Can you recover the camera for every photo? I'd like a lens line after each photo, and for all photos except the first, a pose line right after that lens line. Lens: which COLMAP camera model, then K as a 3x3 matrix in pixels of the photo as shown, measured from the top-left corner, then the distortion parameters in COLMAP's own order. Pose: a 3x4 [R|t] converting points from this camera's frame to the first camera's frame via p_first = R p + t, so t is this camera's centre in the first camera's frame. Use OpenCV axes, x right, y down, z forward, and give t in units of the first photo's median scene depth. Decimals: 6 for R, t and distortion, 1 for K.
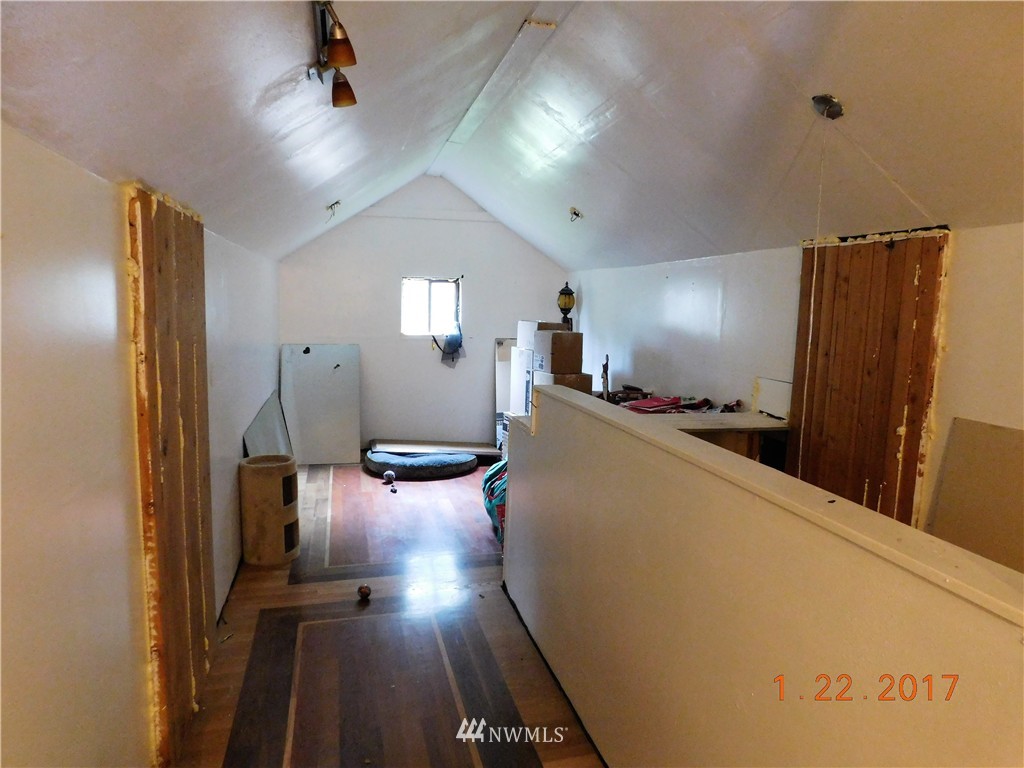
lens RADIAL K [[672.1, 0, 512.0], [0, 672.1, 384.0], [0, 0, 1]] dist [-0.076166, 0.057434]
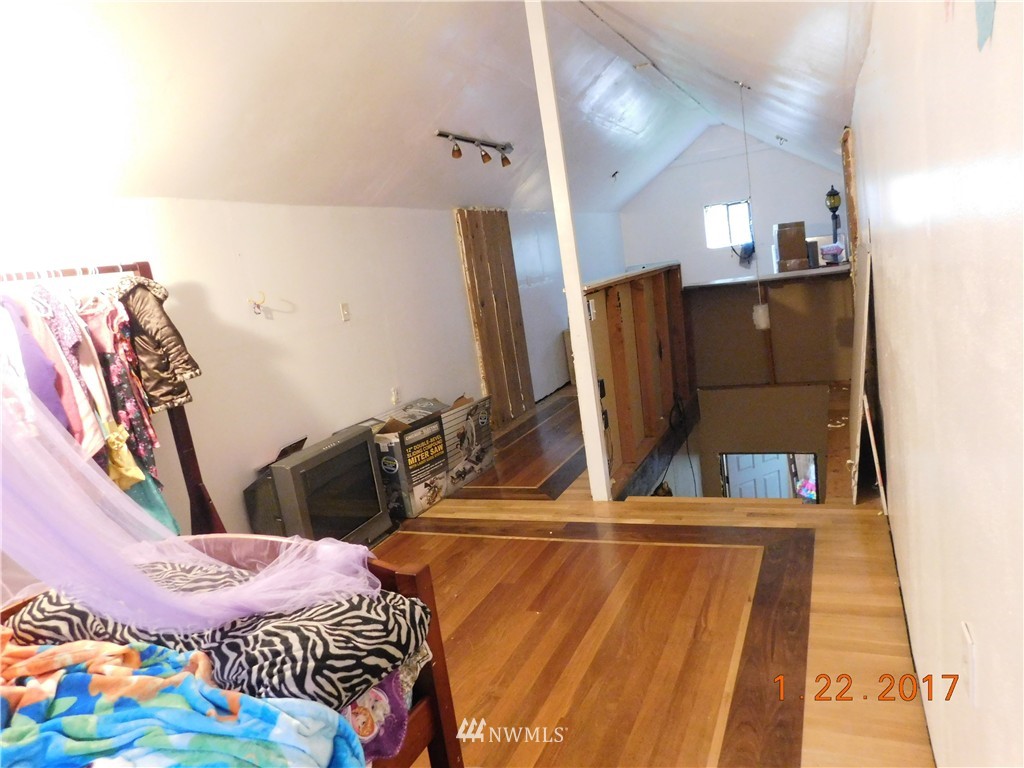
lens RADIAL K [[672.1, 0, 512.0], [0, 672.1, 384.0], [0, 0, 1]] dist [-0.076166, 0.057434]
pose [[0.763667, -0.020909, -0.645272, 0.573763], [0.083191, 0.994330, 0.066236, 0.110622], [0.640228, -0.104263, 0.761076, -0.444955]]
